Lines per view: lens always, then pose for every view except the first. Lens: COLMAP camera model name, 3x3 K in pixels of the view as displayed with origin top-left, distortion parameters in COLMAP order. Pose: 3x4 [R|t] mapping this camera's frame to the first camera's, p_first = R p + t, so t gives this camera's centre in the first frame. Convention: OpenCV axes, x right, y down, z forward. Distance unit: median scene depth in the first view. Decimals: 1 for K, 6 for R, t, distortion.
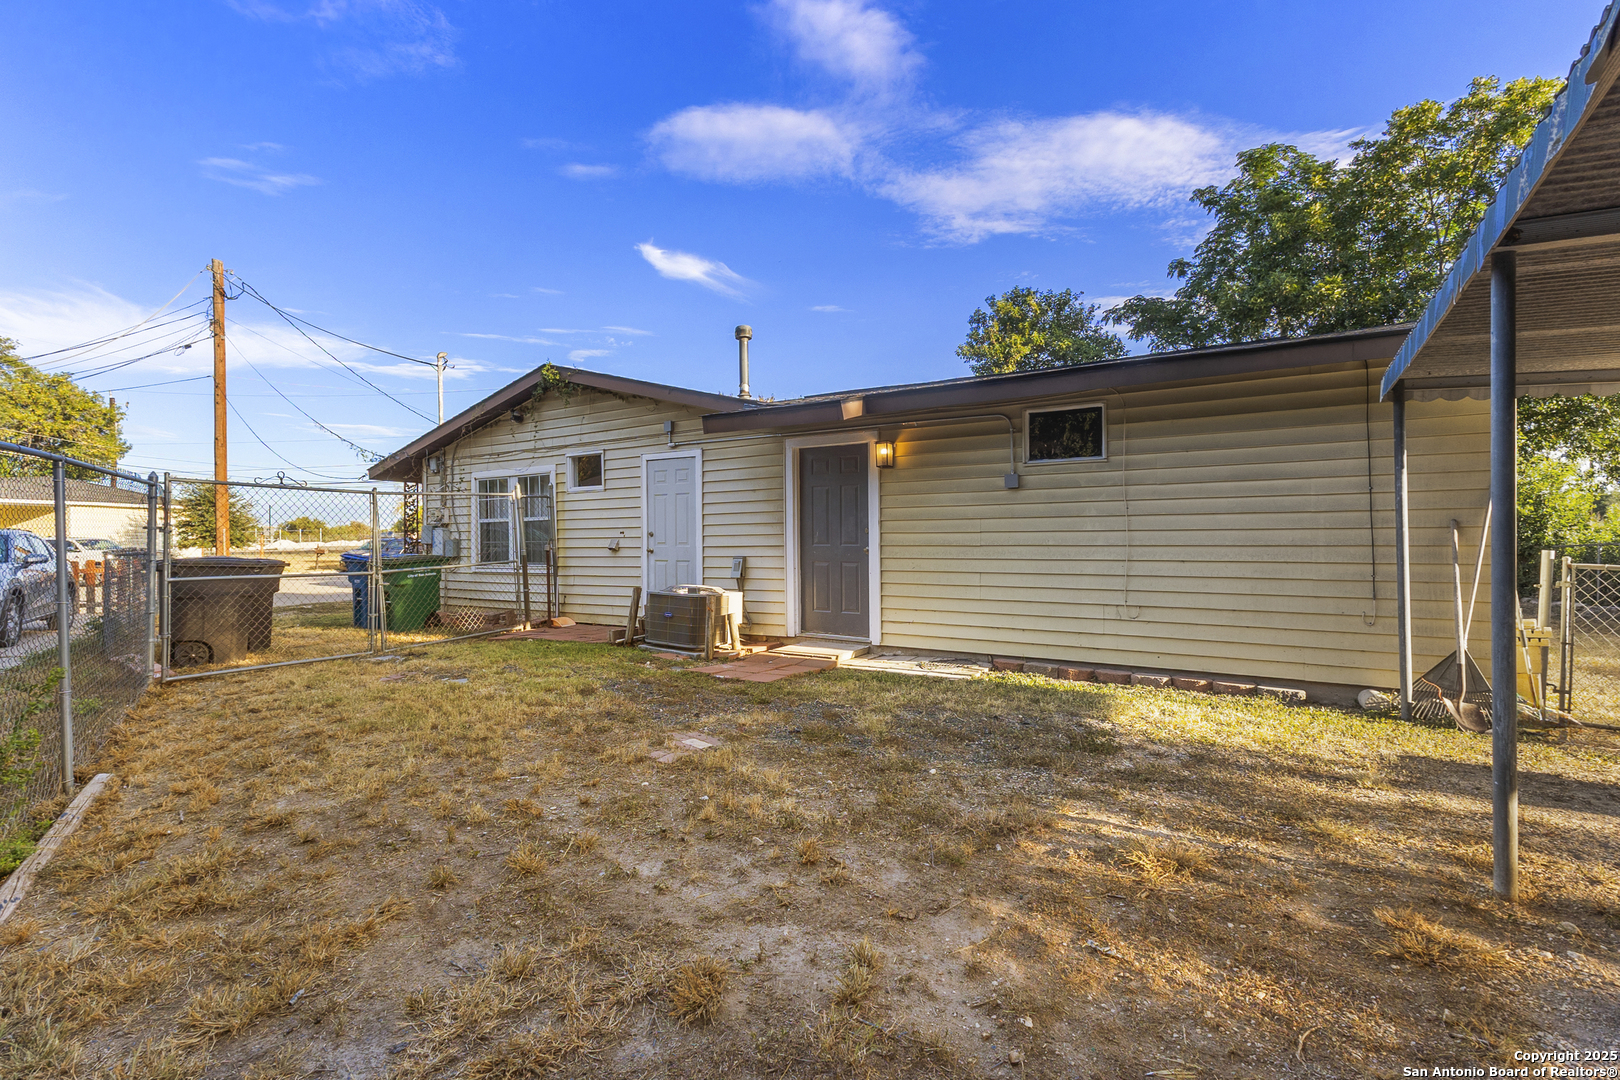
lens RADIAL K [[748.0, 0, 814.3], [0, 748.0, 535.8], [0, 0, 1]] dist [0.013236, 0.000646]
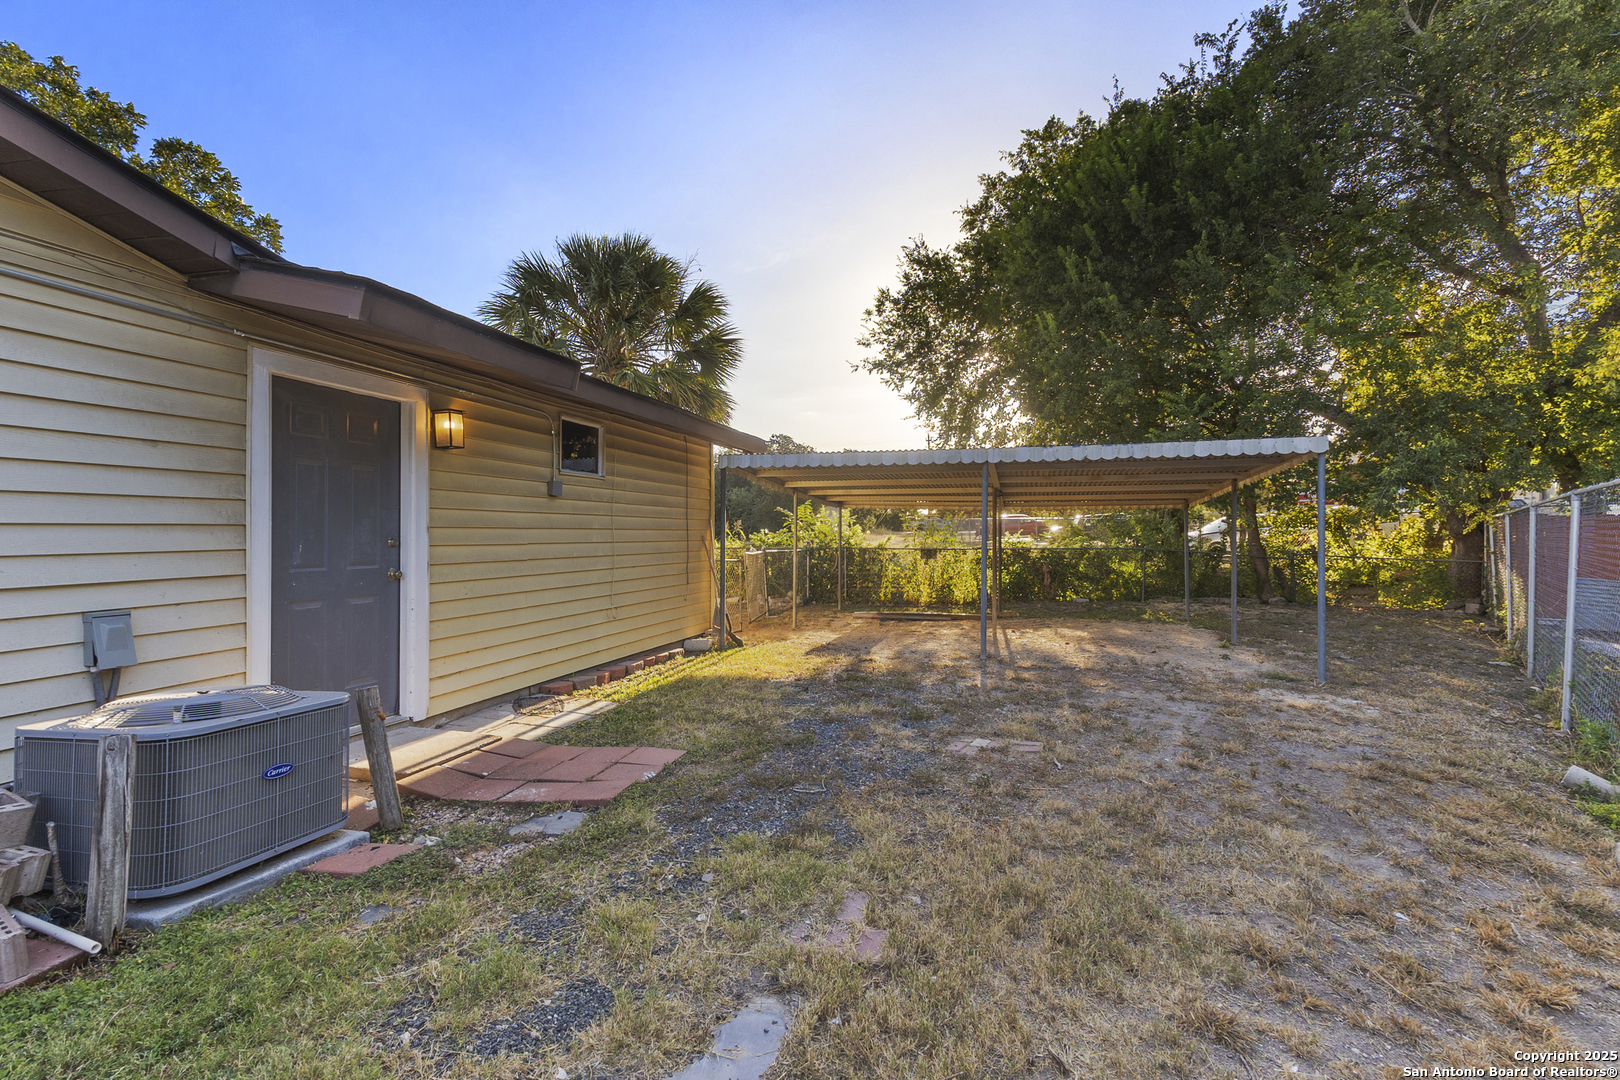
lens RADIAL K [[748.0, 0, 810.2], [0, 748.0, 536.5], [0, 0, 1]] dist [0.013236, 0.000646]
pose [[-0.277565, 0.005629, 0.960690, -0.668035], [0.003958, 0.999981, -0.004715, -0.007793], [-0.960699, 0.002493, -0.277582, 0.904600]]
